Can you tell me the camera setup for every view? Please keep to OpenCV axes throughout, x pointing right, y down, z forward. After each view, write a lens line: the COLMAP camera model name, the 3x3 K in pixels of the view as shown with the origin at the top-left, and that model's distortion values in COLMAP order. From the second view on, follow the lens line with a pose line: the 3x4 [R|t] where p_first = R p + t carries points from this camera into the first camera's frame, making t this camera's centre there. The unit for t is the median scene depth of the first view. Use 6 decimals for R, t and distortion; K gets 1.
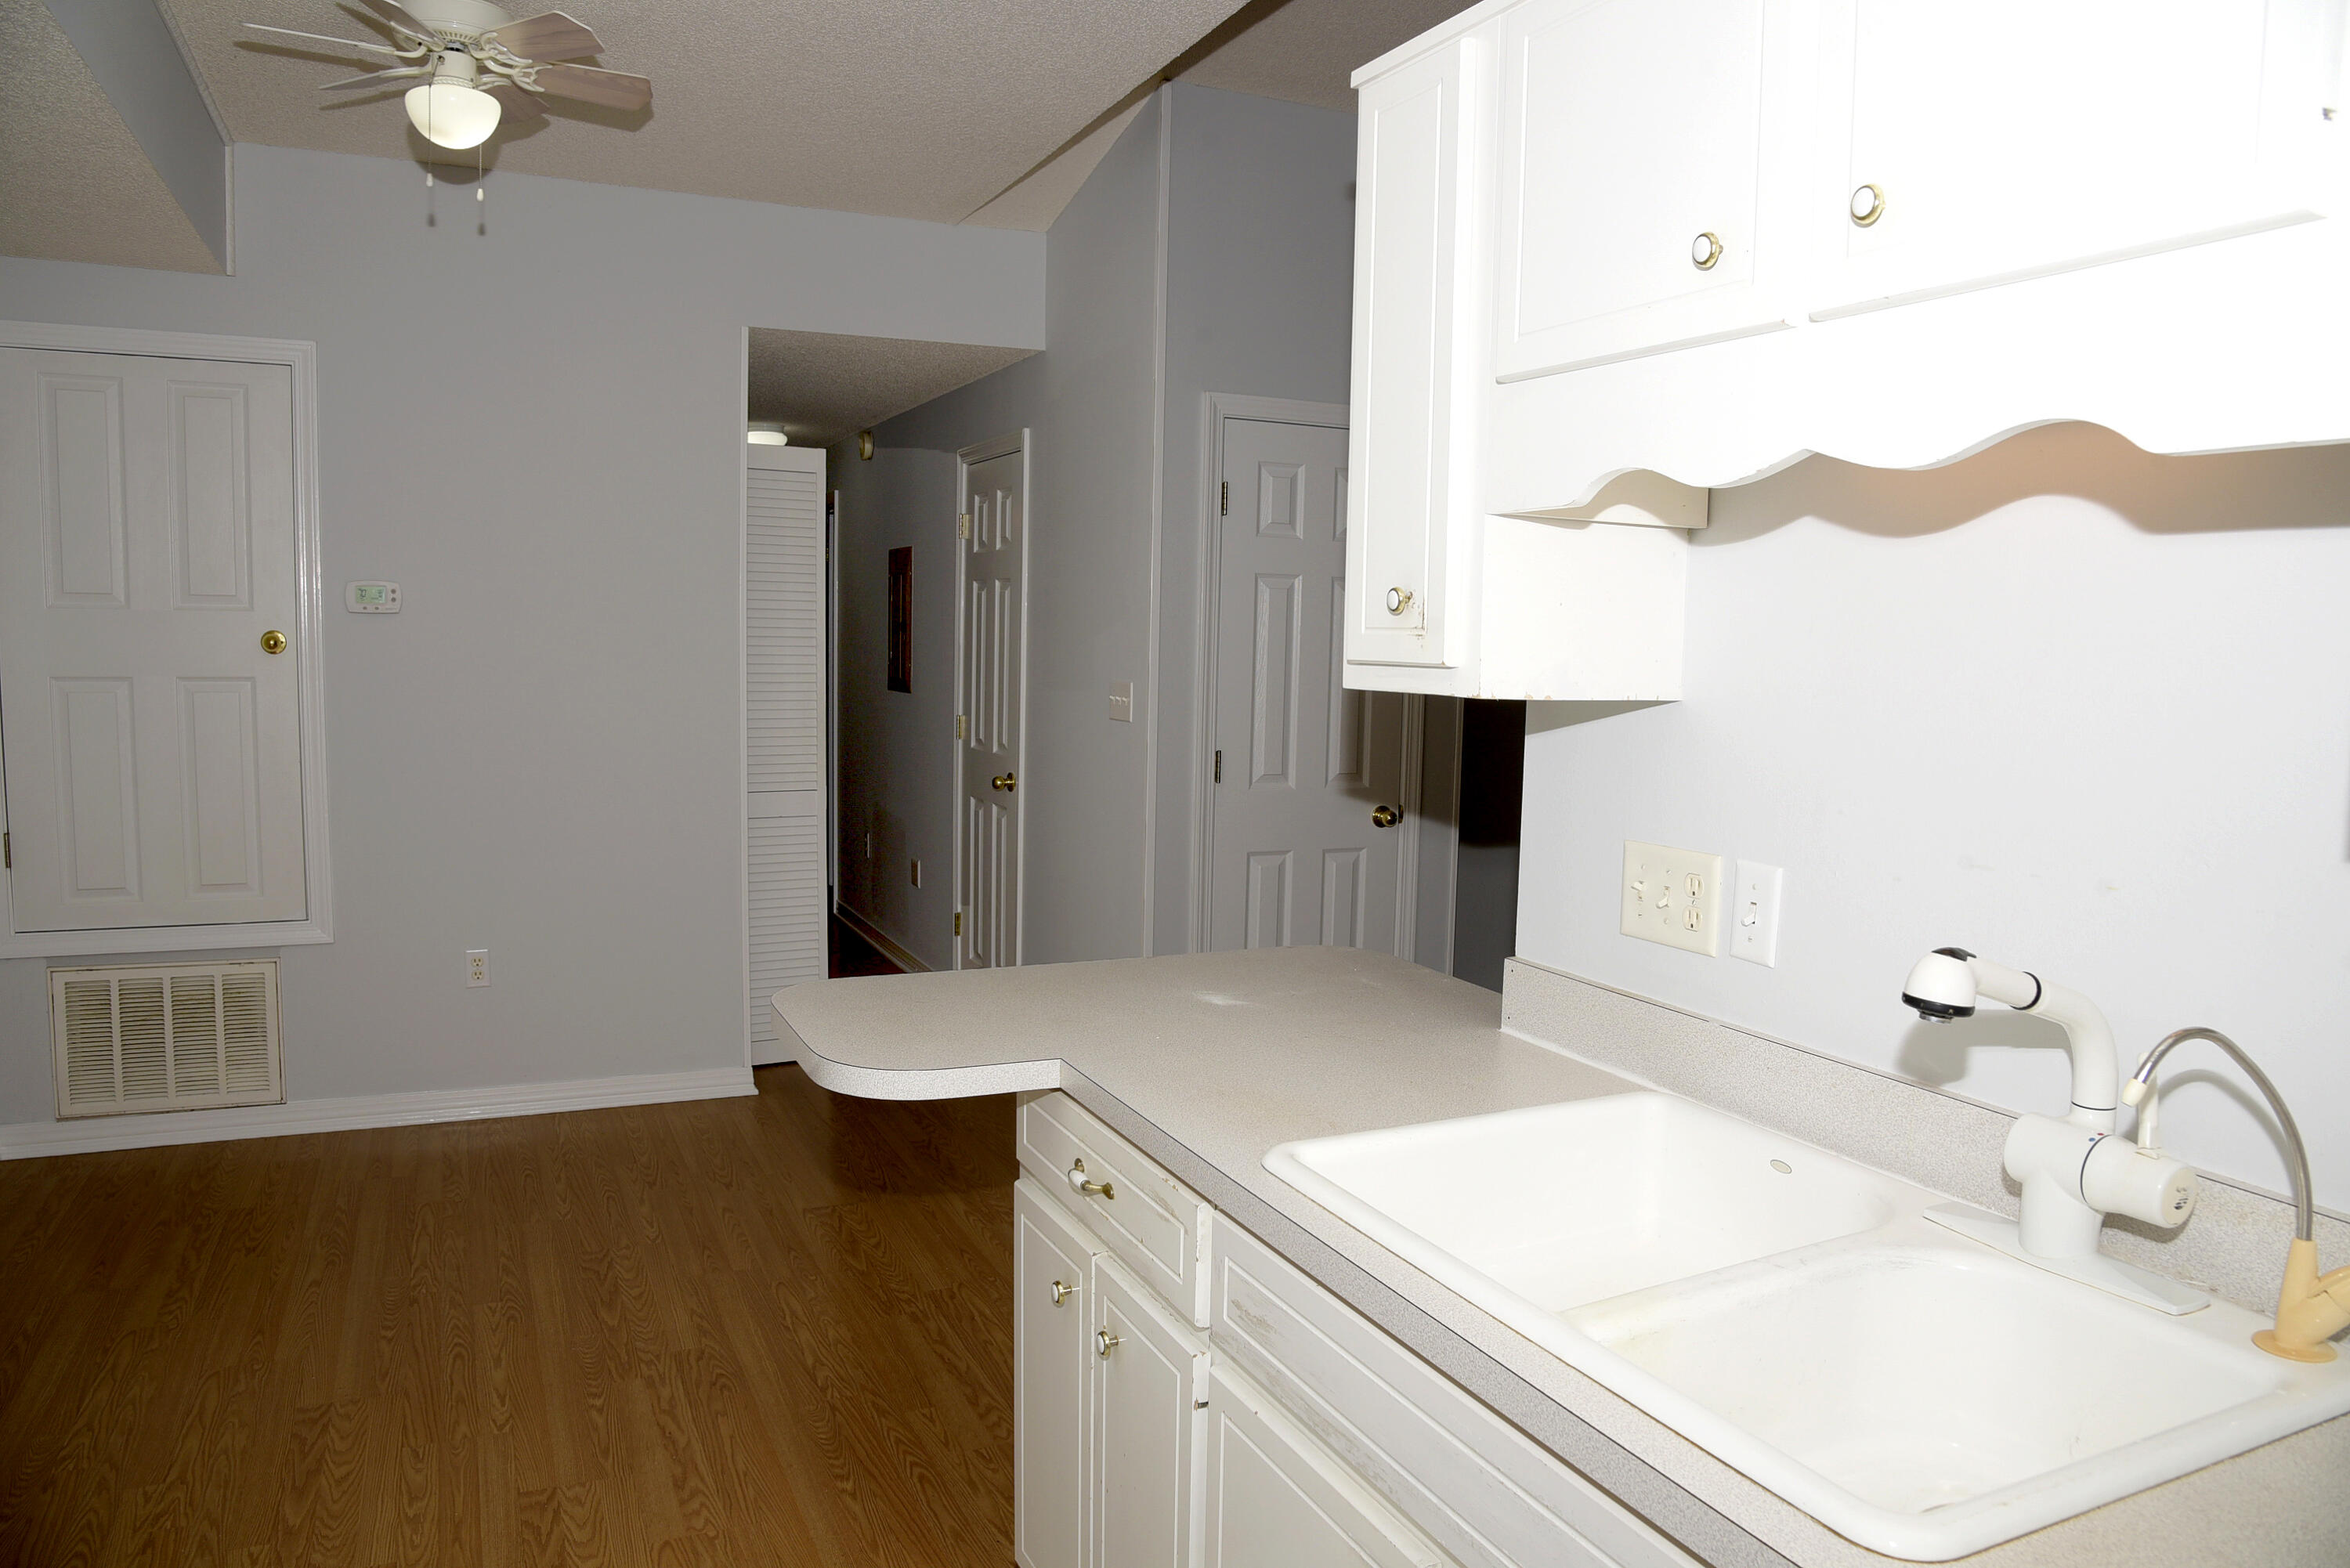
lens RADIAL K [[1577.8, 0, 1174.7], [0, 1577.8, 814.4], [0, 0, 1]] dist [-0.139530, 0.071086]
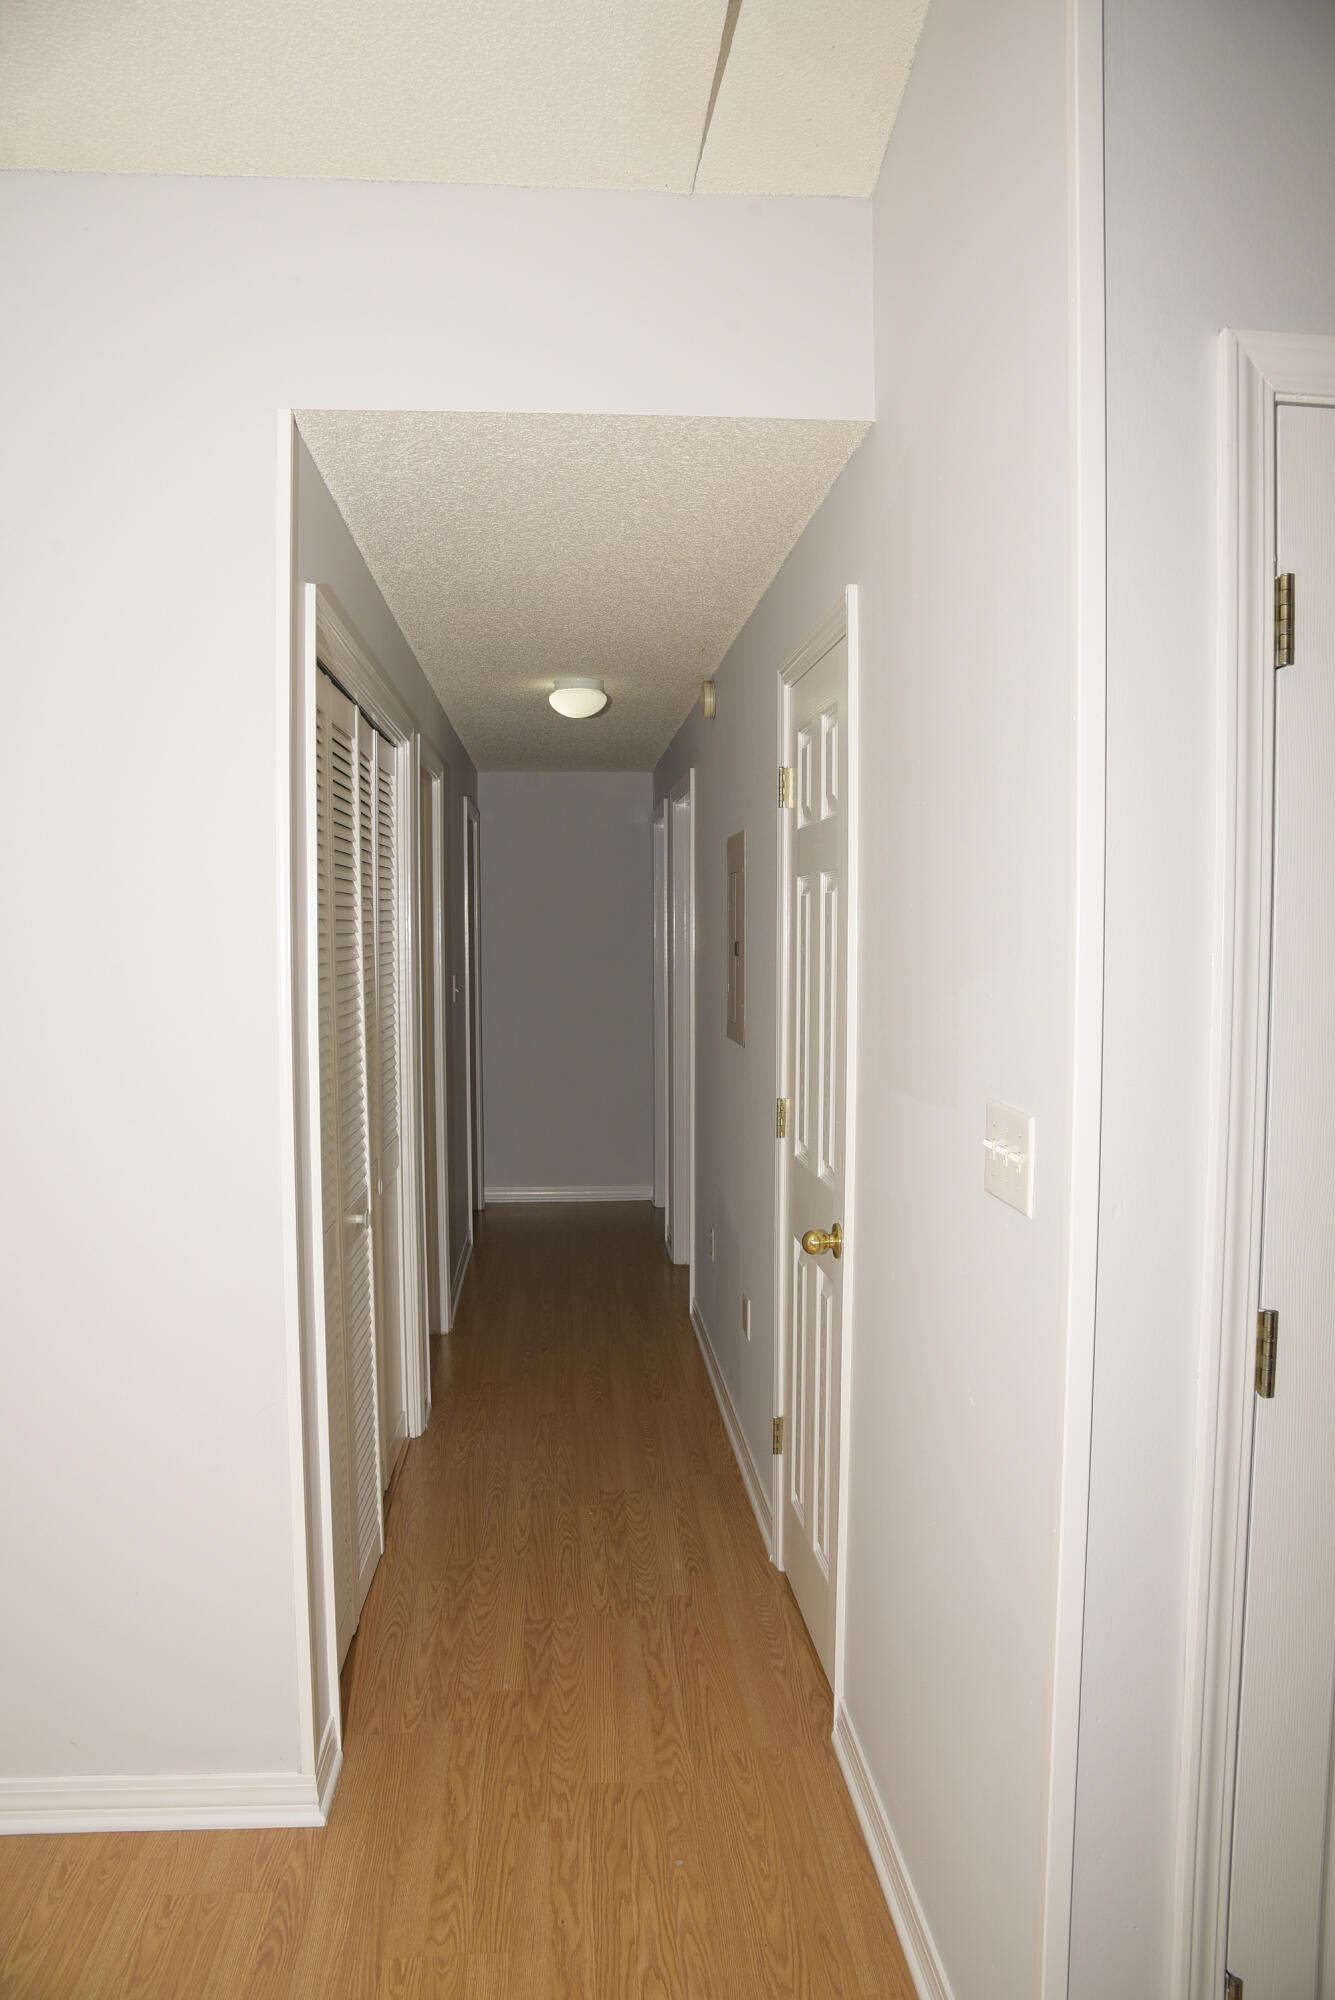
lens RADIAL K [[1342.9, 0, 676.6], [0, 1342.9, 1092.5], [0, 0, 1]] dist [-0.139530, 0.071086]
pose [[0.940986, 0.008909, -0.338328, 0.000552], [-0.009963, 0.999949, -0.001376, -0.056884], [0.338299, 0.004666, 0.941027, 0.436077]]
